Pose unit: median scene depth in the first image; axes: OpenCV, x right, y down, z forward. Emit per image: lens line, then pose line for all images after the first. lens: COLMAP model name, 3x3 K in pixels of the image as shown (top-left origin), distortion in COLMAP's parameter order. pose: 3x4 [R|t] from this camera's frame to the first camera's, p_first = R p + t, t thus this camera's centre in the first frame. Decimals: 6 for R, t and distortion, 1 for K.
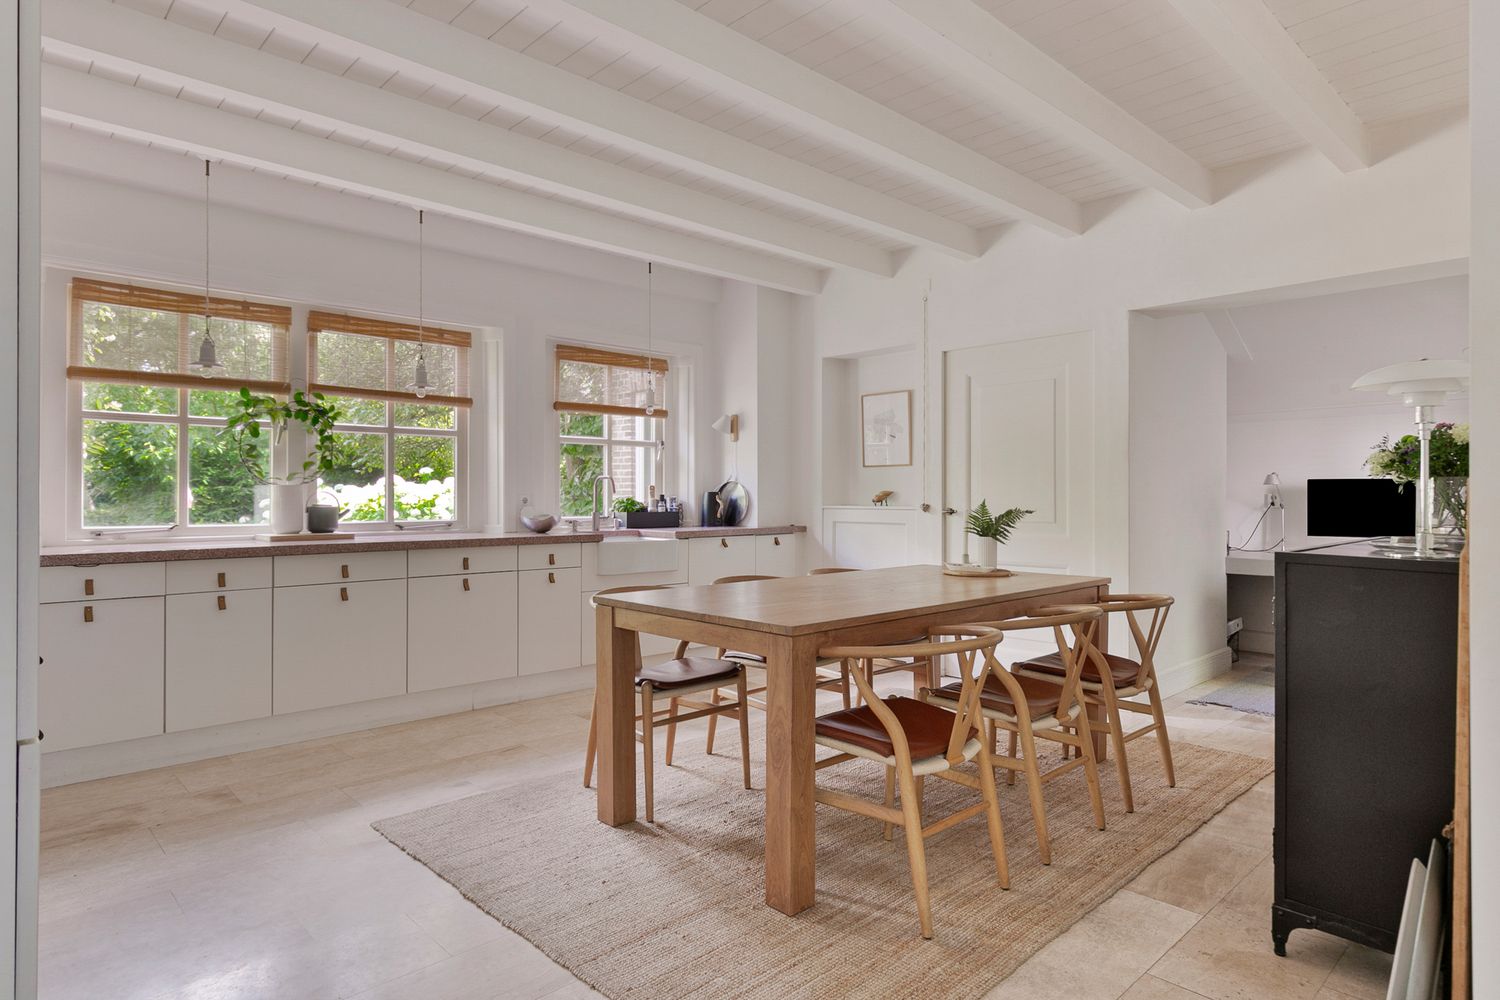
lens RADIAL K [[828.4, 0, 750.0], [0, 828.4, 500.0], [0, 0, 1]] dist [-0.001893, -0.001495]
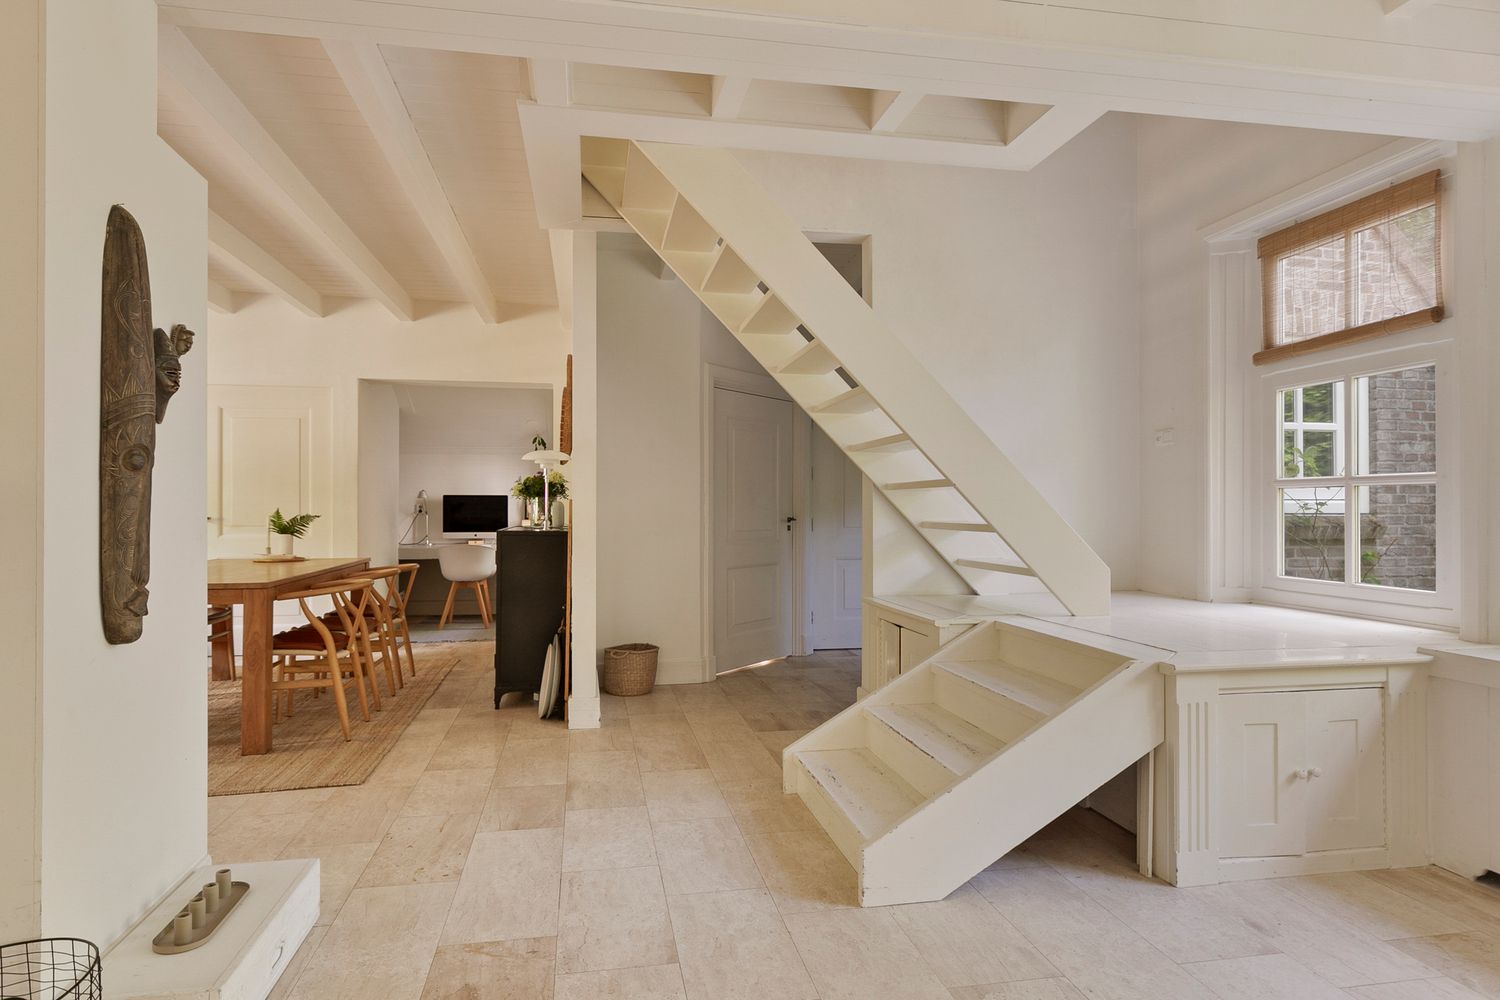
lens RADIAL K [[887.5, 0, 750.0], [0, 887.5, 500.0], [0, 0, 1]] dist [0.003357, 0.000508]
pose [[0.534815, 0.009437, 0.844917, -0.588143], [-0.002352, 0.999950, -0.009680, -0.001747], [-0.844966, 0.003190, 0.534810, -0.499234]]
